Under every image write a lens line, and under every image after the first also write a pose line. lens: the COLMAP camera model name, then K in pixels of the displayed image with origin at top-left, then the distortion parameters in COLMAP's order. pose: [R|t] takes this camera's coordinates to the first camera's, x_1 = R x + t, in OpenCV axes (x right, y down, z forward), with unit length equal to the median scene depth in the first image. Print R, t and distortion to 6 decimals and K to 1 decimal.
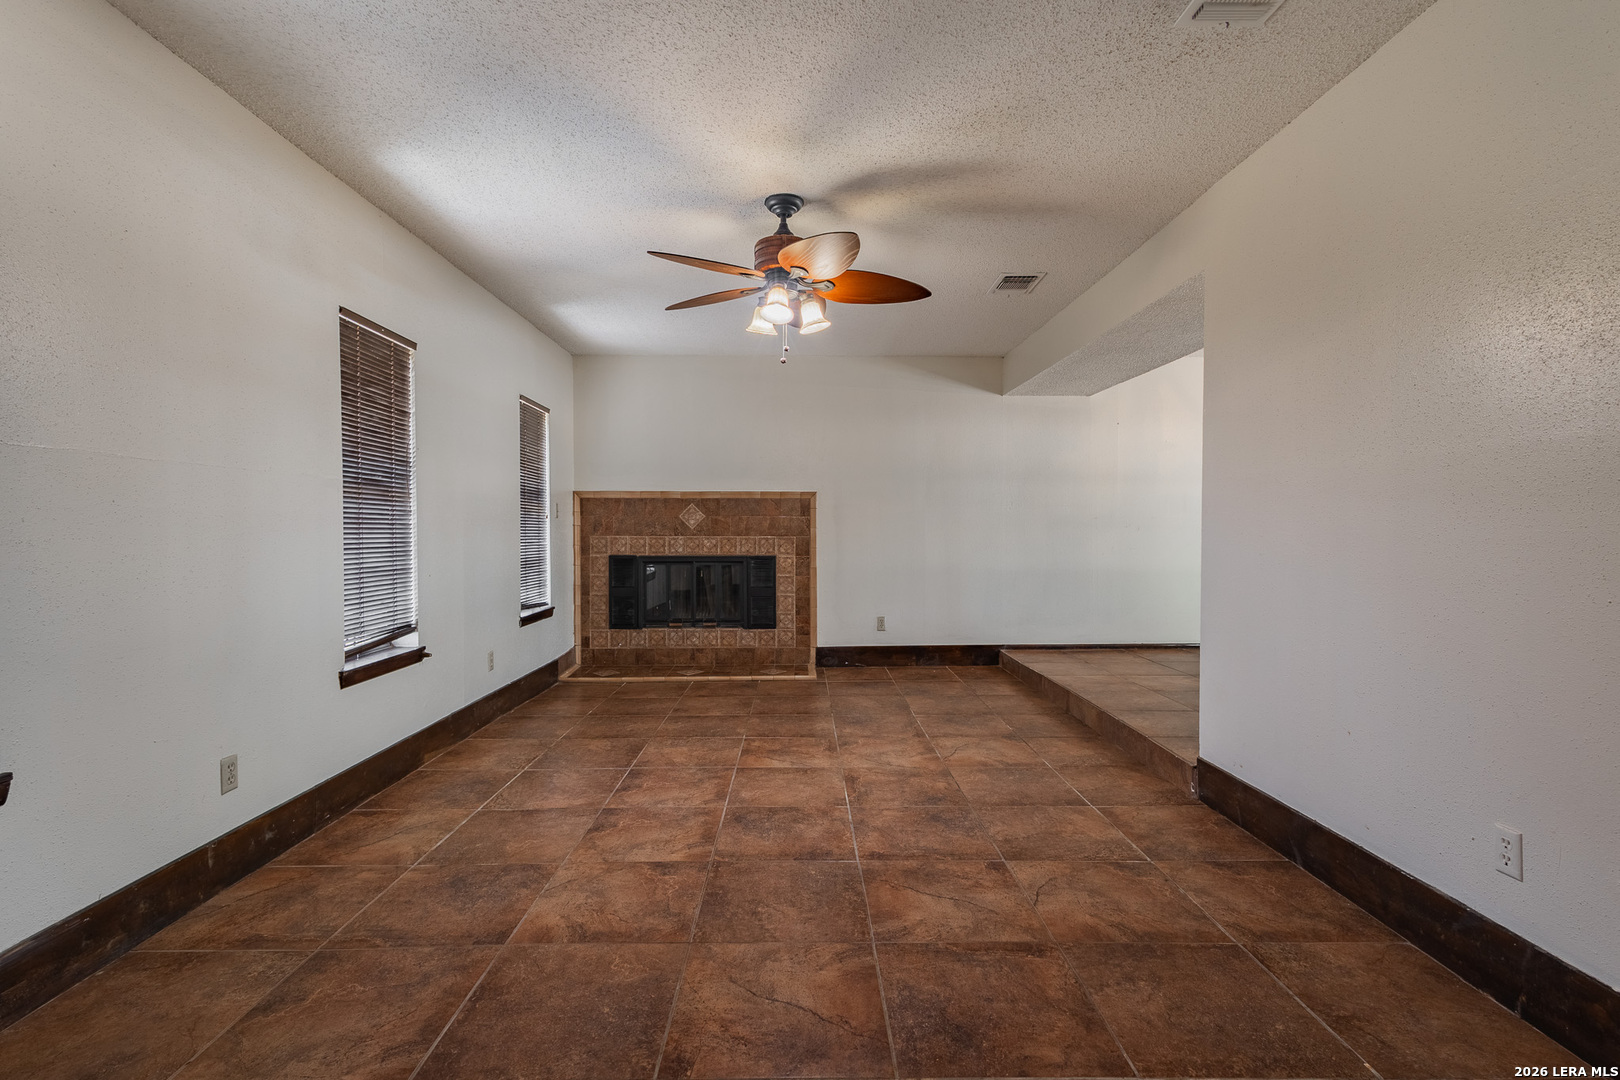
lens RADIAL K [[741.9, 0, 810.0], [0, 741.9, 540.0], [0, 0, 1]] dist [0.007948, -0.000611]
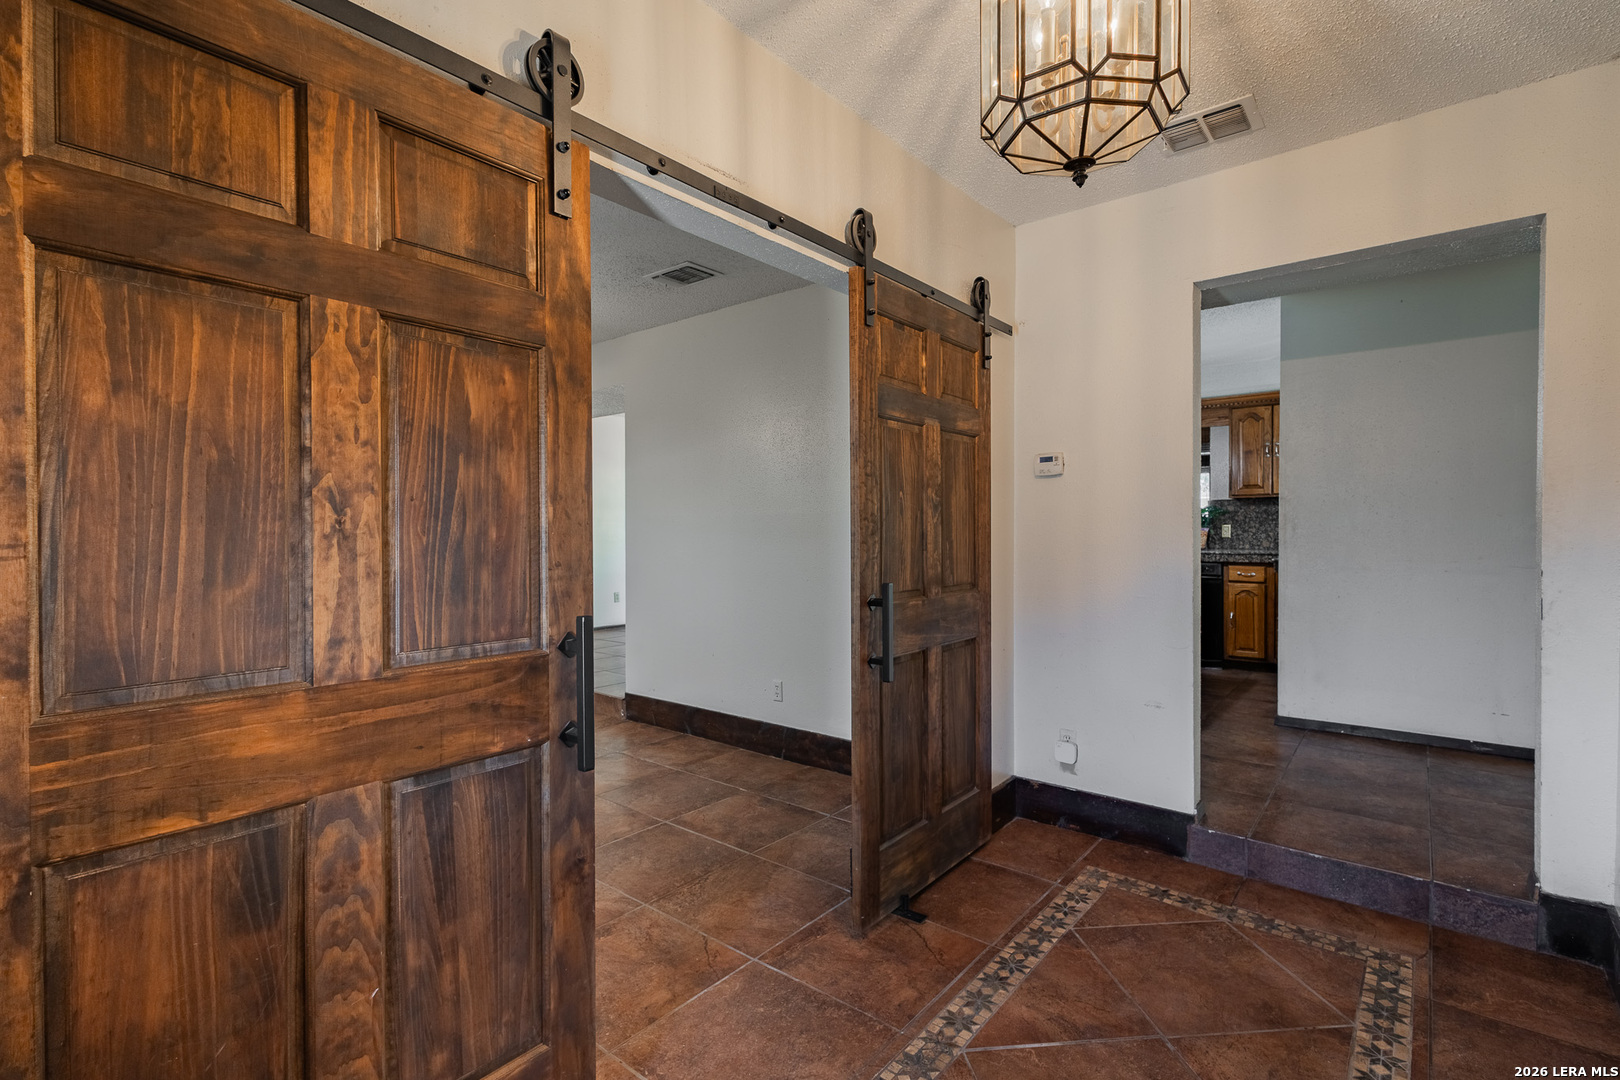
lens RADIAL K [[741.9, 0, 810.0], [0, 741.9, 540.0], [0, 0, 1]] dist [0.007948, -0.000611]
pose [[0.647236, -0.011650, 0.762201, -0.377530], [0.014651, 0.999889, 0.002841, -0.026114], [-0.762149, 0.009328, 0.647334, -0.285904]]
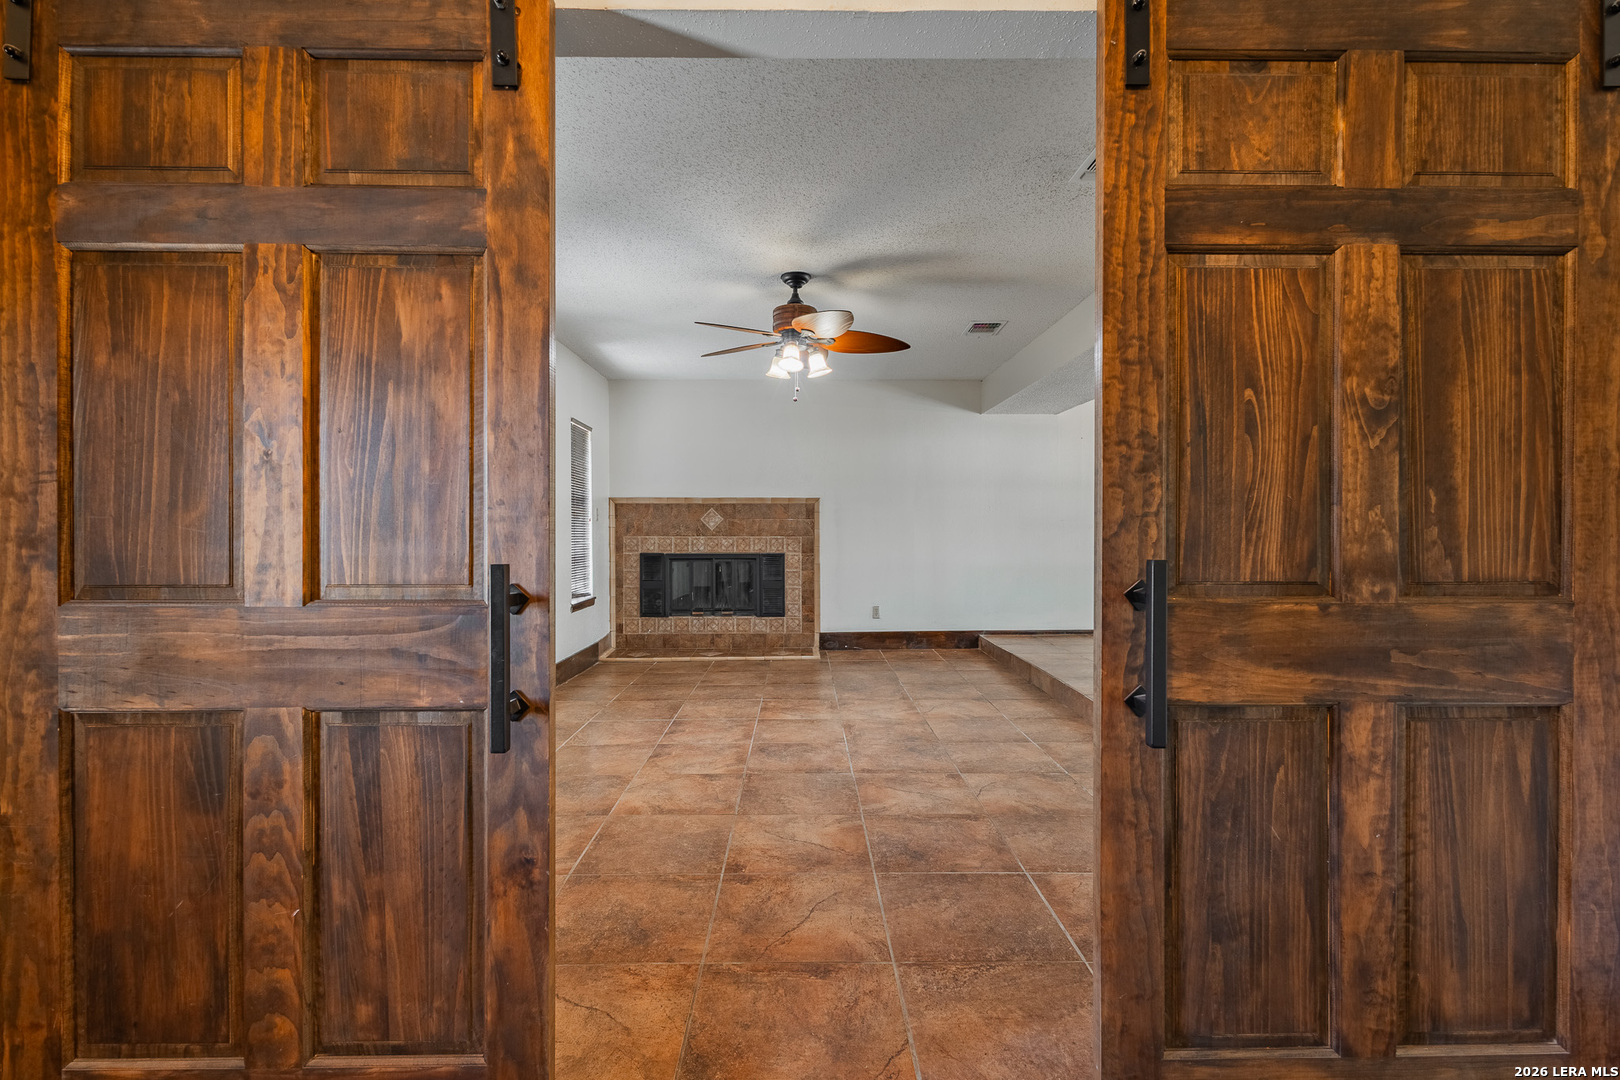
lens RADIAL K [[741.9, 0, 810.0], [0, 741.9, 540.0], [0, 0, 1]] dist [0.007948, -0.000611]
pose [[0.999998, -0.001101, -0.001869, -0.007468], [0.001097, 0.999997, -0.002084, 0.005052], [0.001871, 0.002082, 0.999996, -0.261626]]
